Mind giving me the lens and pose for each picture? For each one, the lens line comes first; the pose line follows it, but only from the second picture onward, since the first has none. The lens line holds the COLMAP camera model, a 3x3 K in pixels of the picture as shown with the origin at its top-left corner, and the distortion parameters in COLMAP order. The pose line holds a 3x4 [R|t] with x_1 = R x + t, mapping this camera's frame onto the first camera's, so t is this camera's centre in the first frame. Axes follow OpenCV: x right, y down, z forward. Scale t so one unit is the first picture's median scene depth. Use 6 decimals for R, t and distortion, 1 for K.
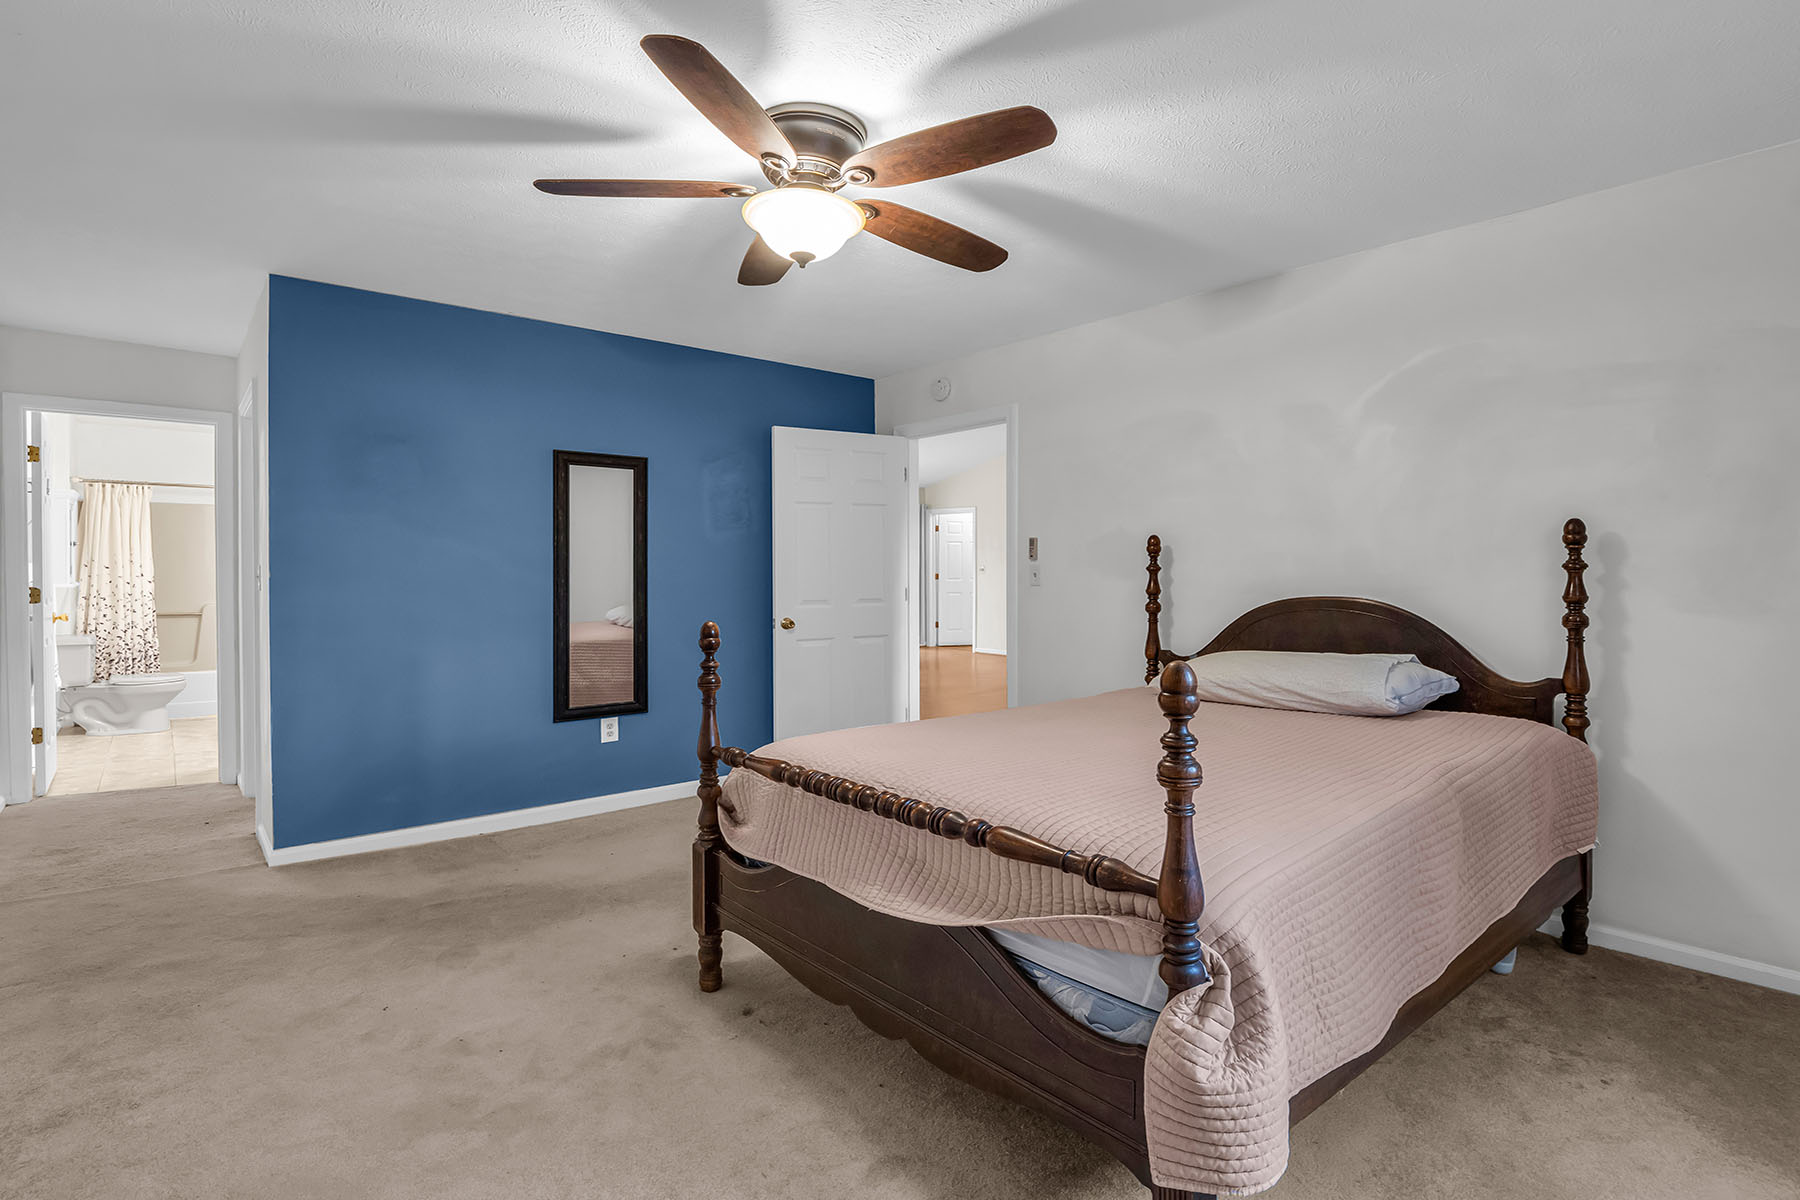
lens RADIAL K [[891.0, 0, 897.0], [0, 891.0, 583.2], [0, 0, 1]] dist [-0.002284, -0.009421]
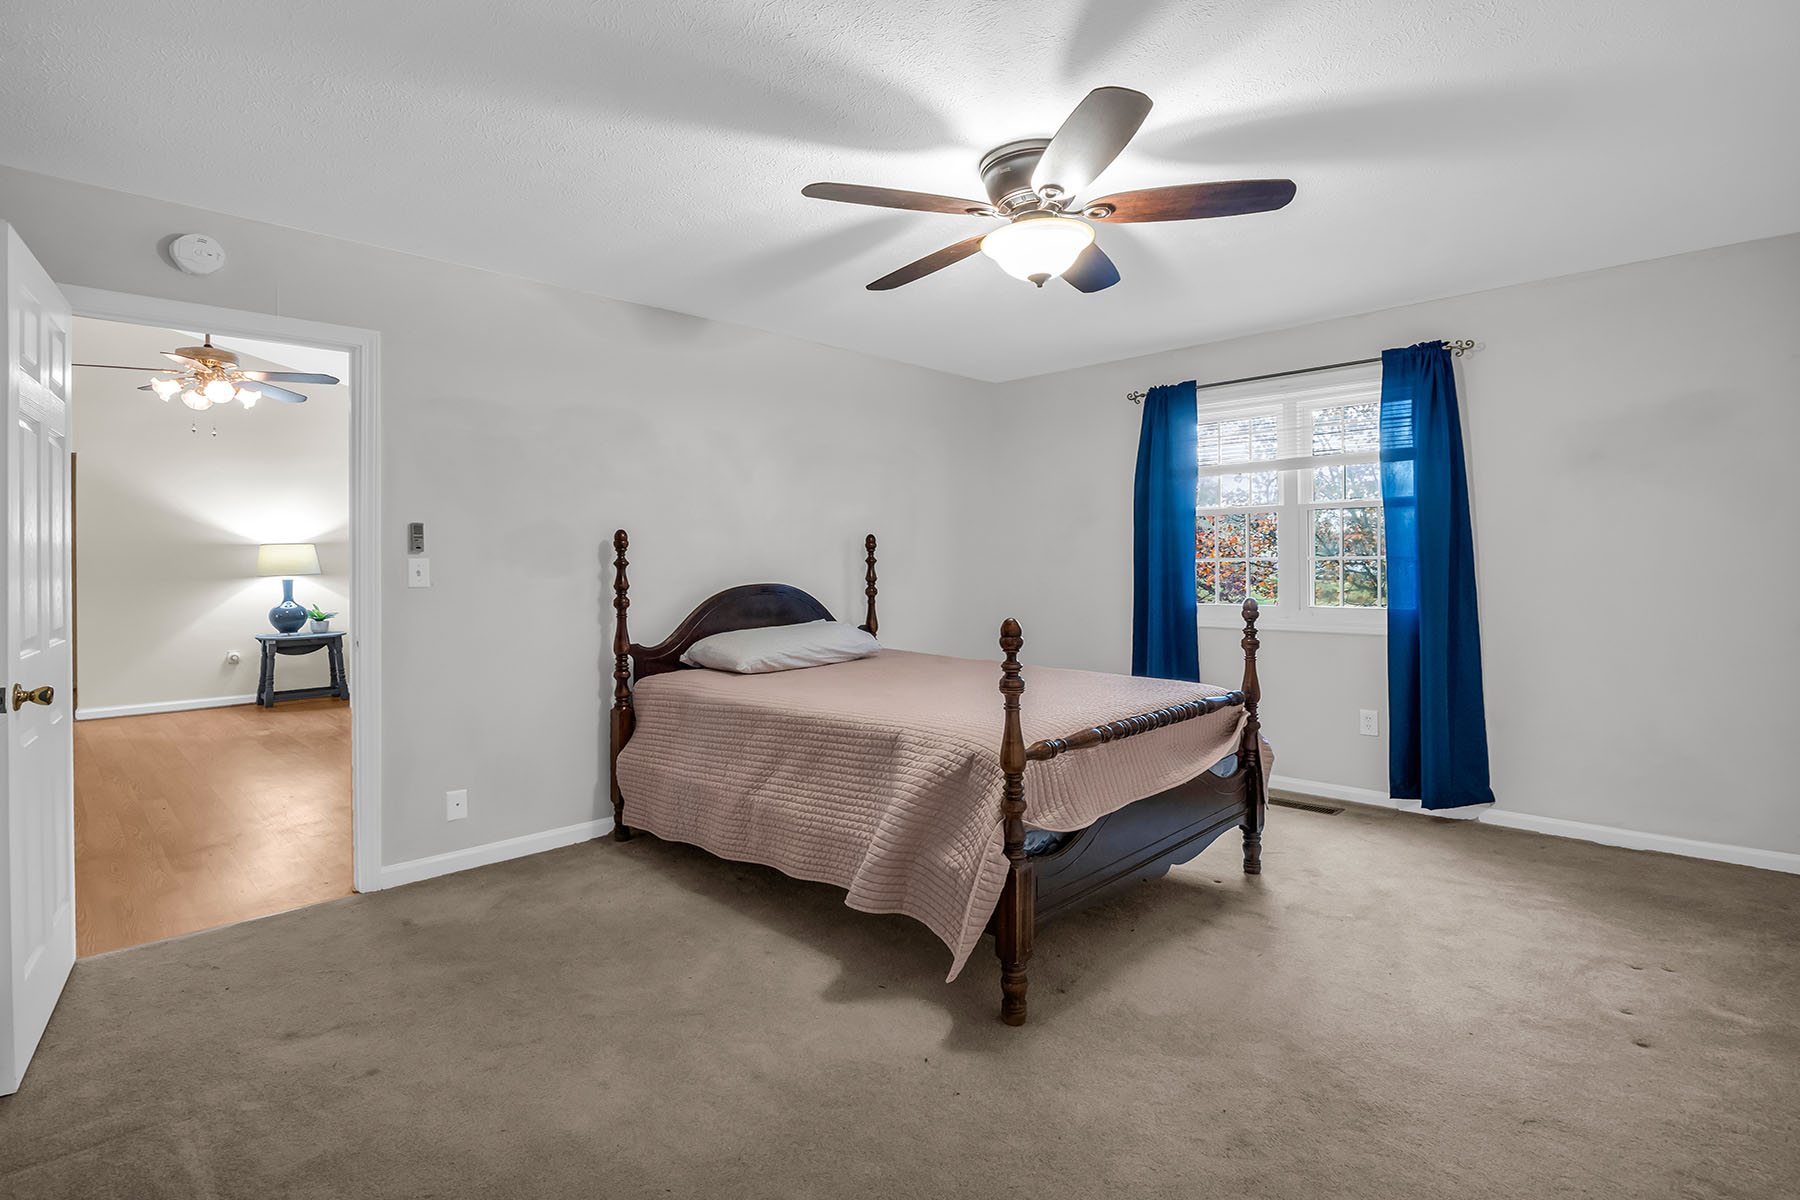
lens RADIAL K [[891.0, 0, 897.0], [0, 891.0, 583.2], [0, 0, 1]] dist [-0.002284, -0.009421]
pose [[-0.095515, -0.017161, 0.995280, -1.605115], [0.024760, 0.999501, 0.019610, -0.013217], [-0.995120, 0.026516, -0.095042, 1.756753]]
